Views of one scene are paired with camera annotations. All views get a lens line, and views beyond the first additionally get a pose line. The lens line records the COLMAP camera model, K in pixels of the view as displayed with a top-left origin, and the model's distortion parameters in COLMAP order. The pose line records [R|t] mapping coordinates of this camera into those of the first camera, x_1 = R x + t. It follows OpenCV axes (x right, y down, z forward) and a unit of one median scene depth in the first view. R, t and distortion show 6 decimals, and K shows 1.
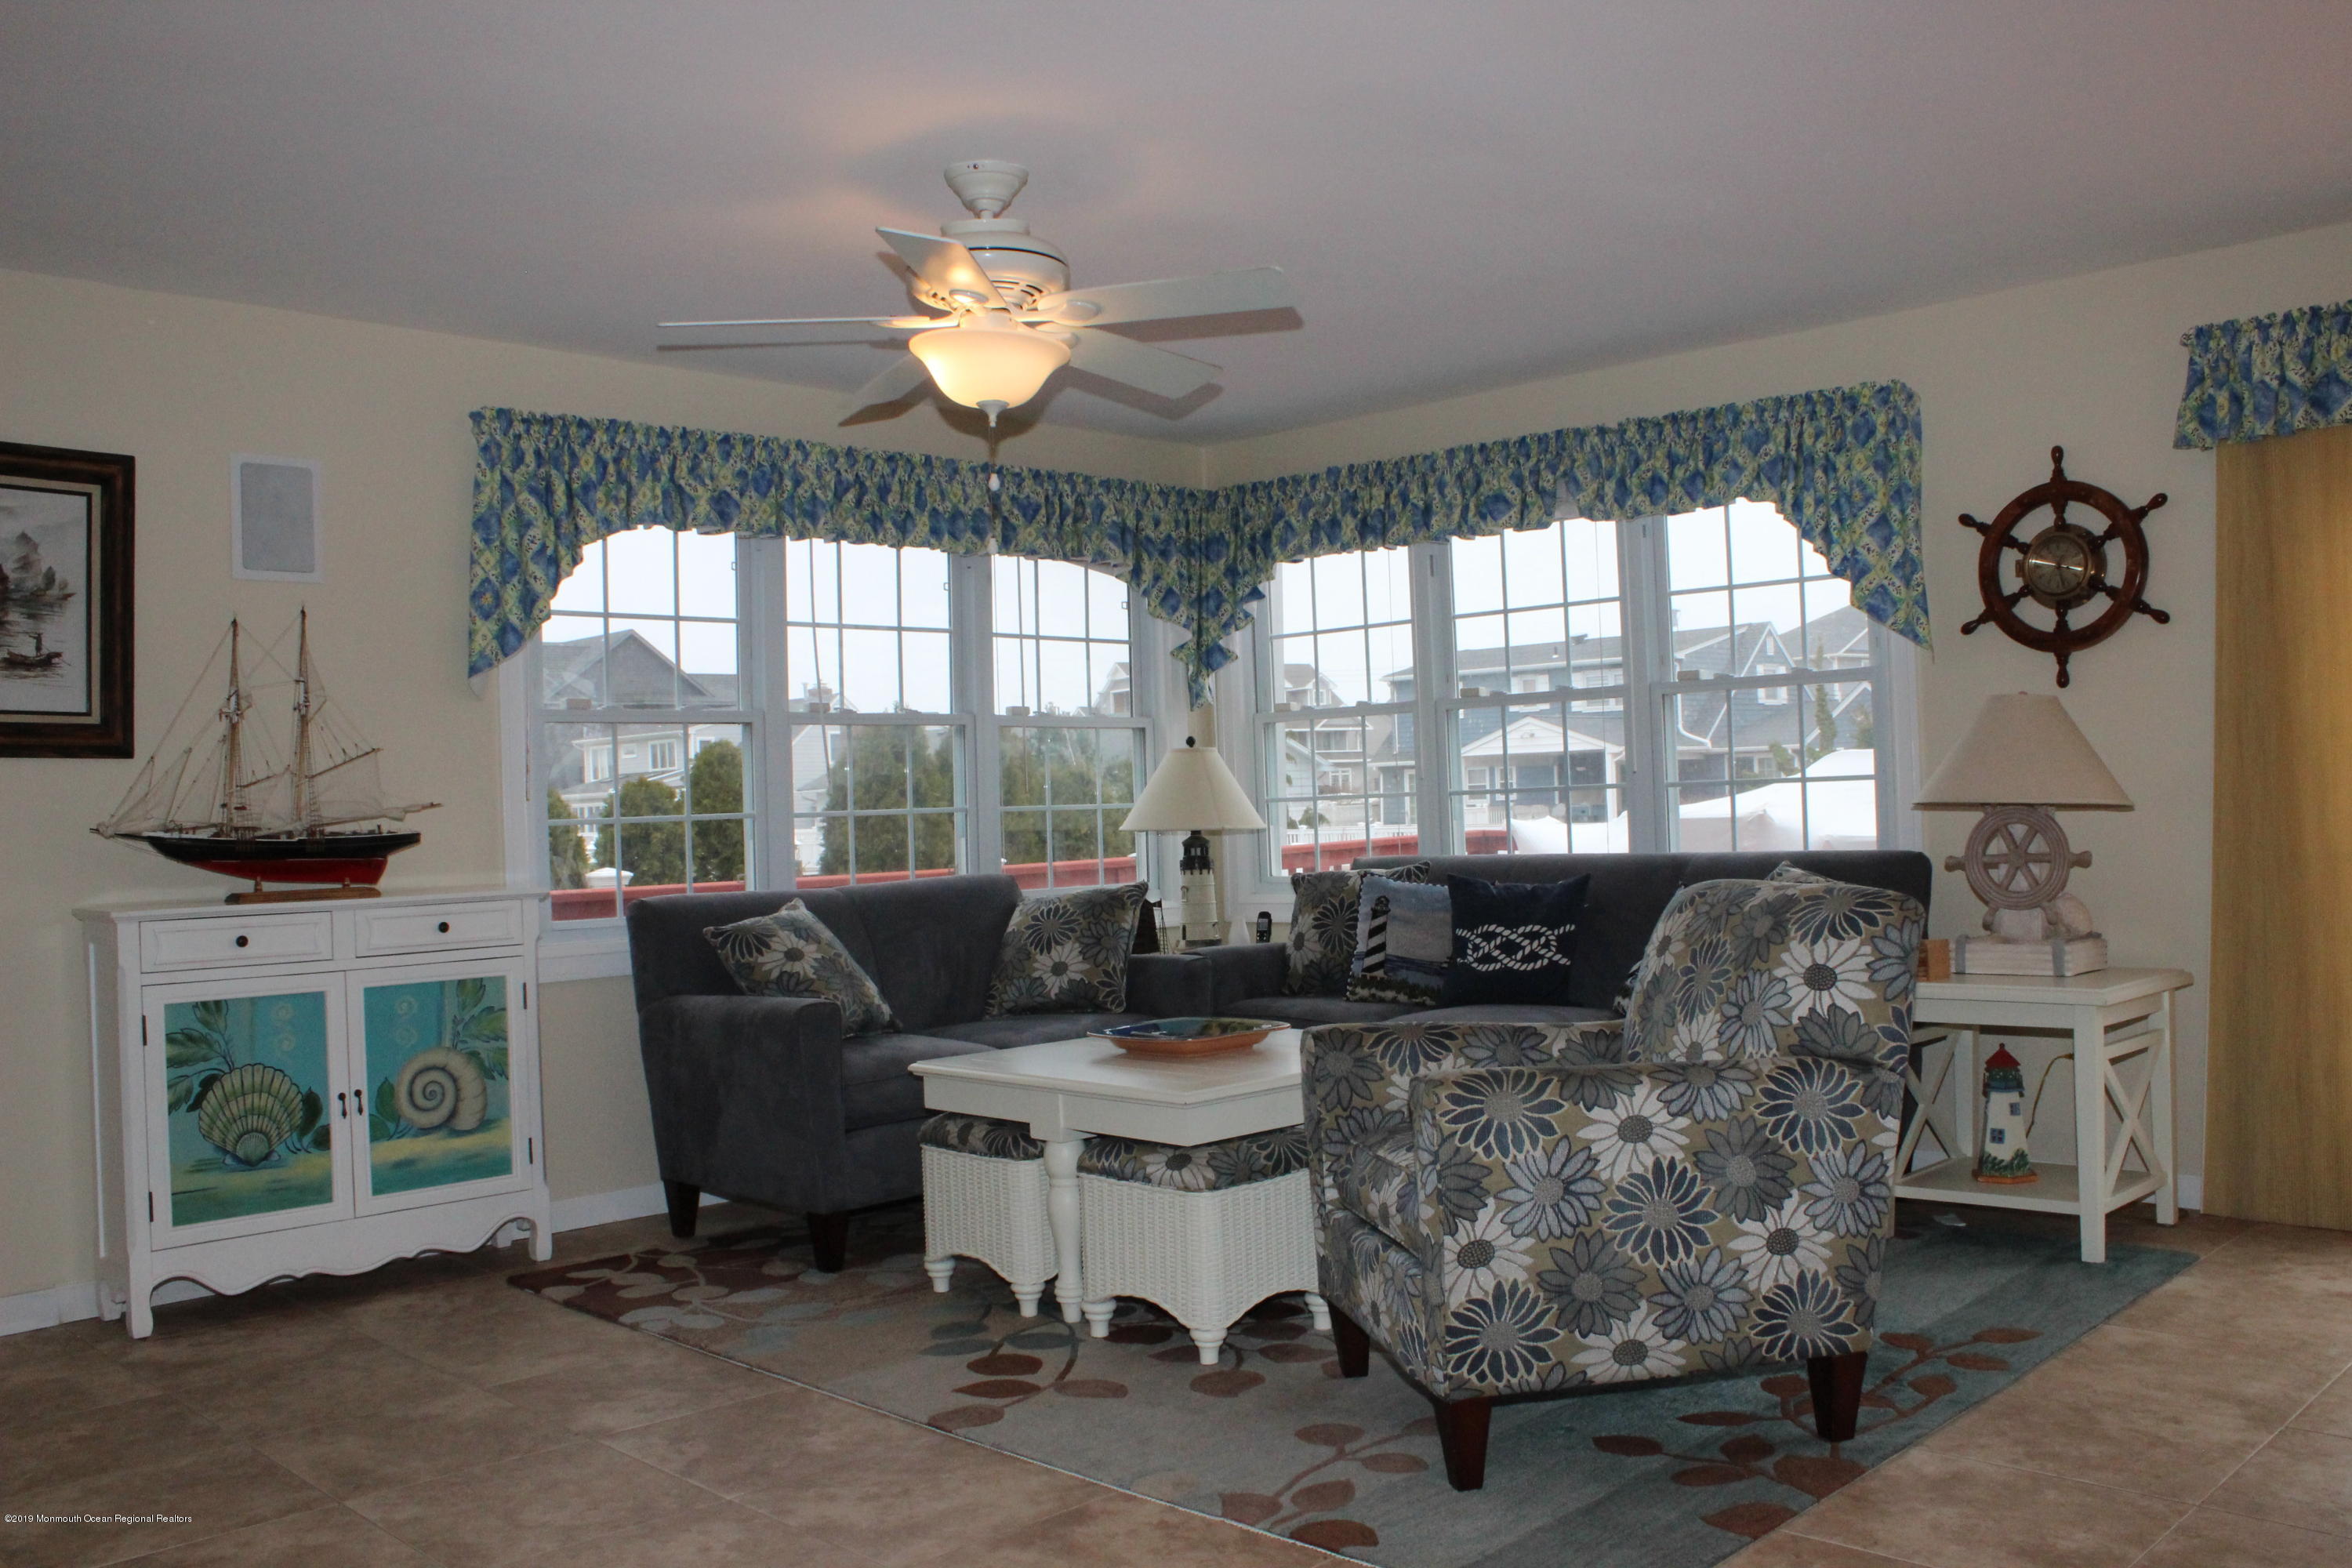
lens RADIAL K [[1999.1, 0, 1177.4], [0, 1999.1, 774.5], [0, 0, 1]] dist [-0.145992, 0.098700]
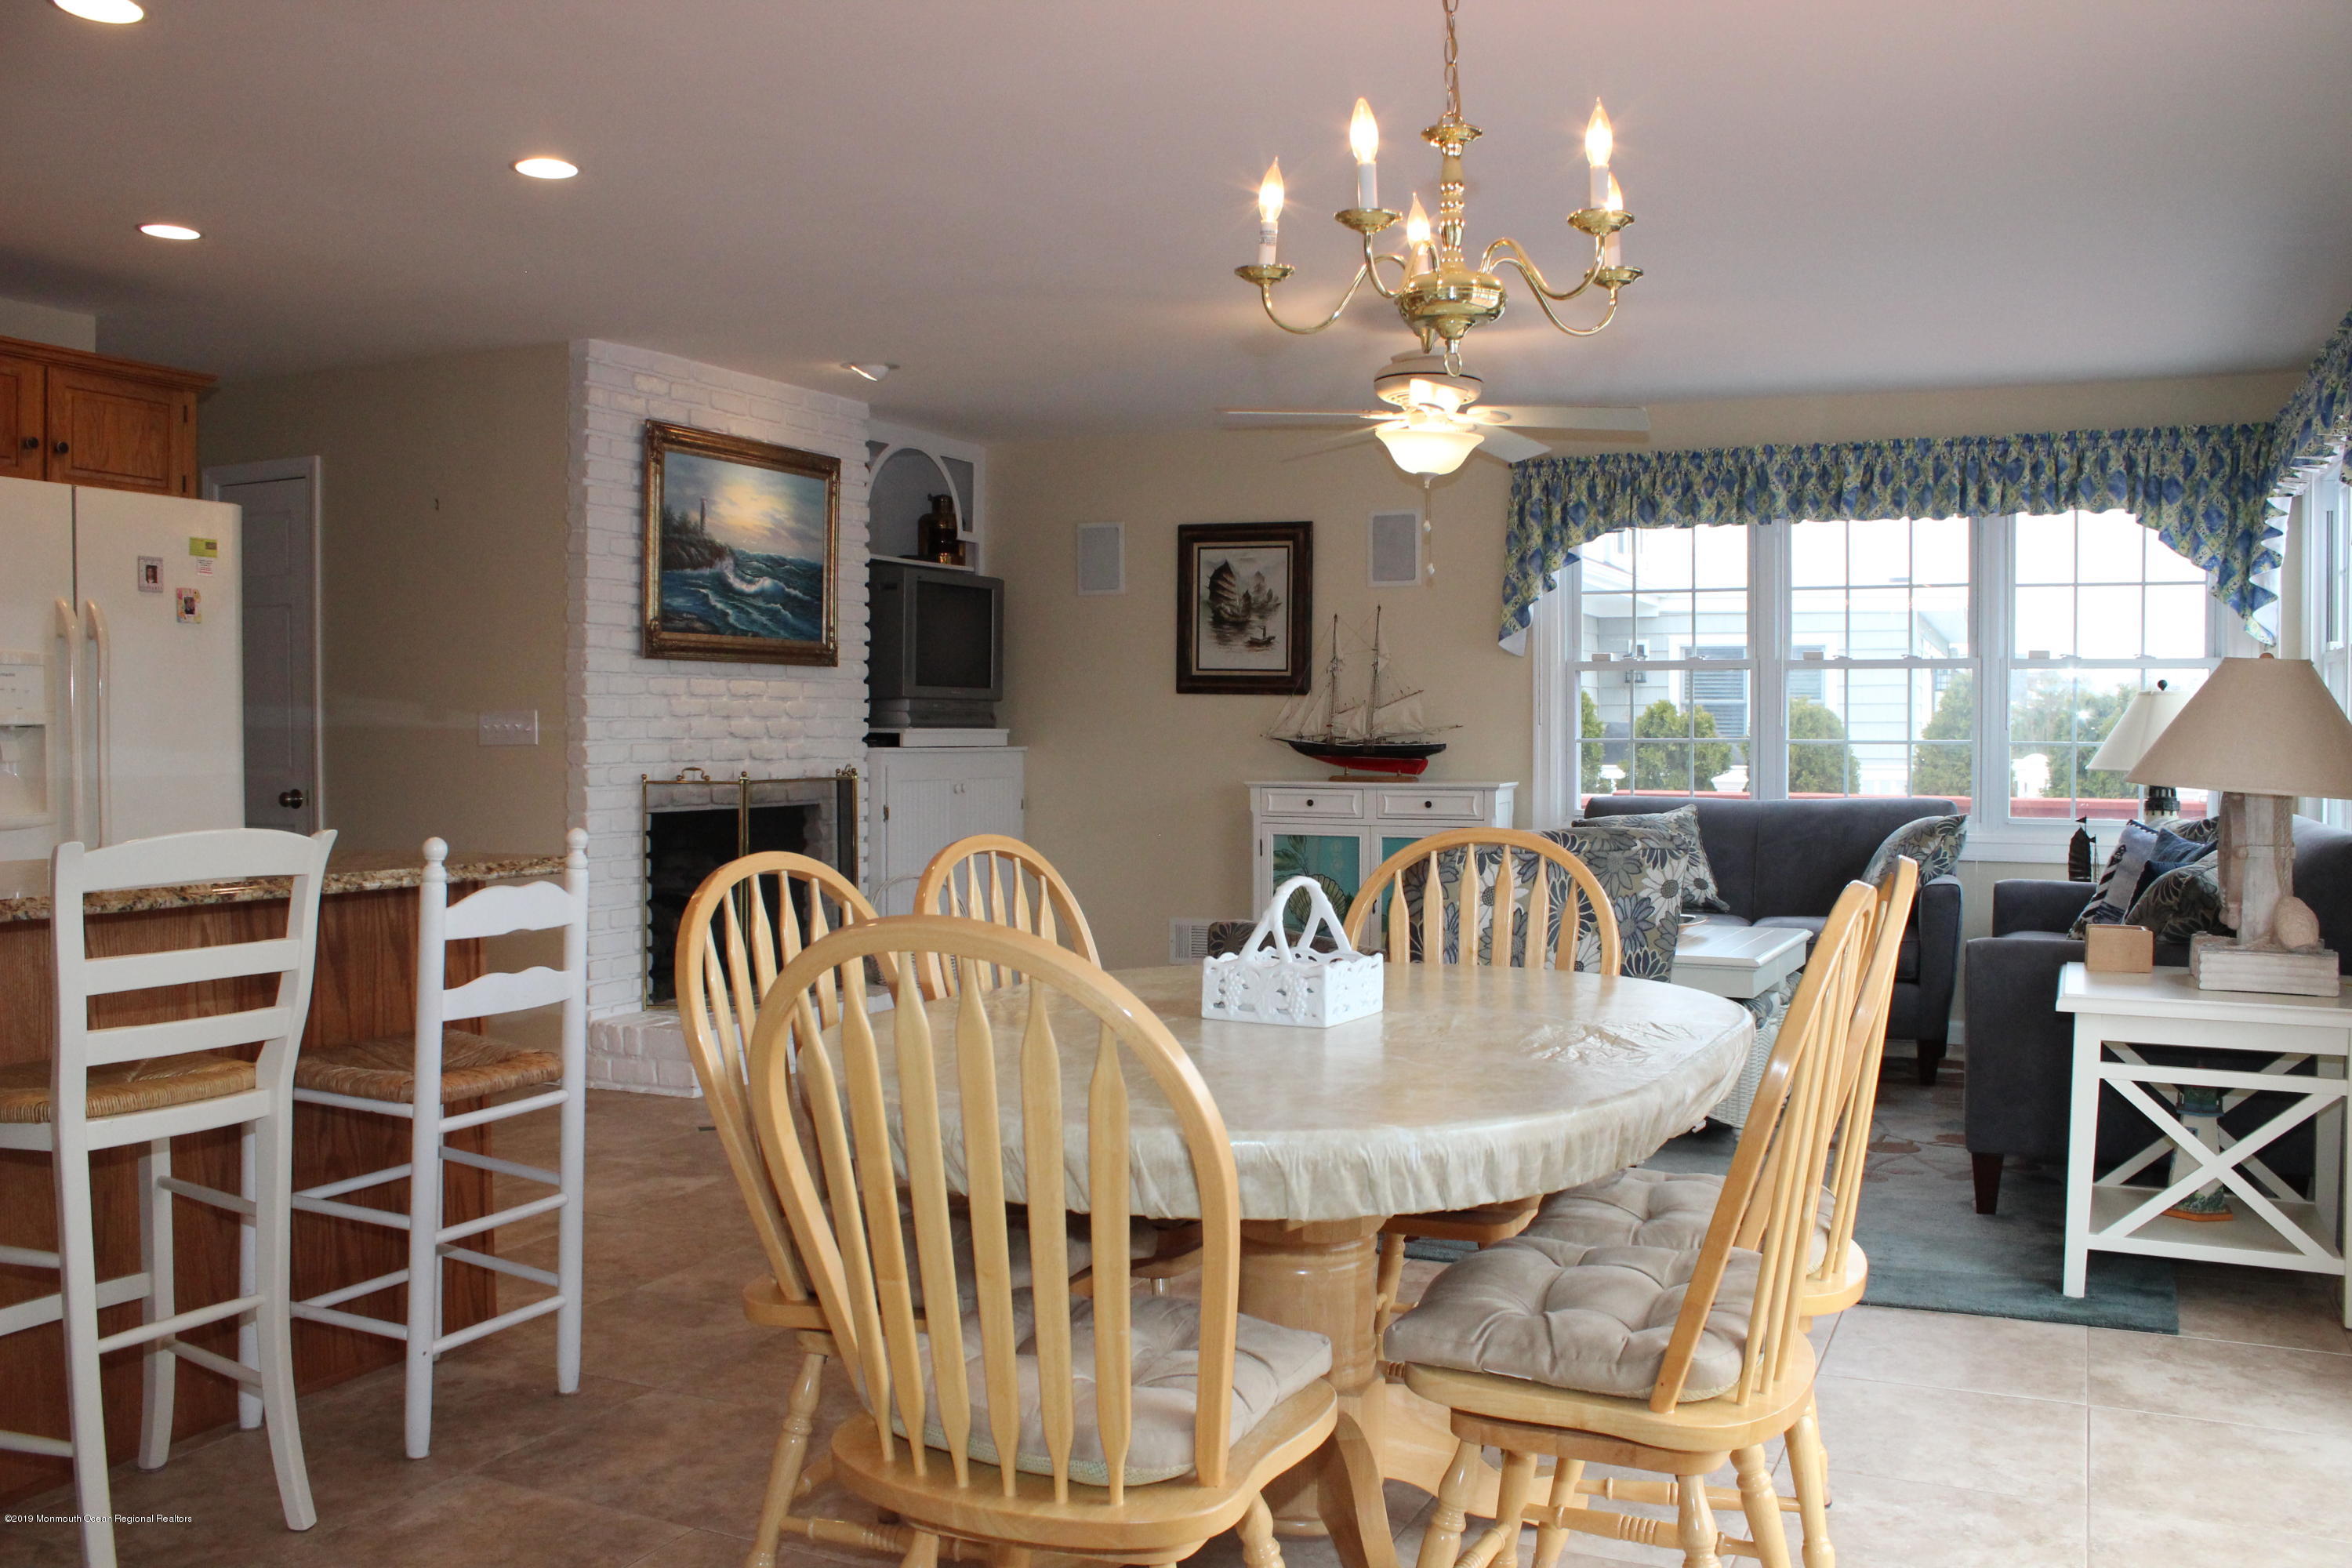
lens RADIAL K [[1999.1, 0, 1178.0], [0, 1999.1, 785.4], [0, 0, 1]] dist [-0.145992, 0.098700]
pose [[0.298678, 0.064082, -0.952200, 1.094604], [0.001899, 0.997701, 0.067740, -0.047111], [0.954352, -0.022040, 0.297870, 0.325872]]
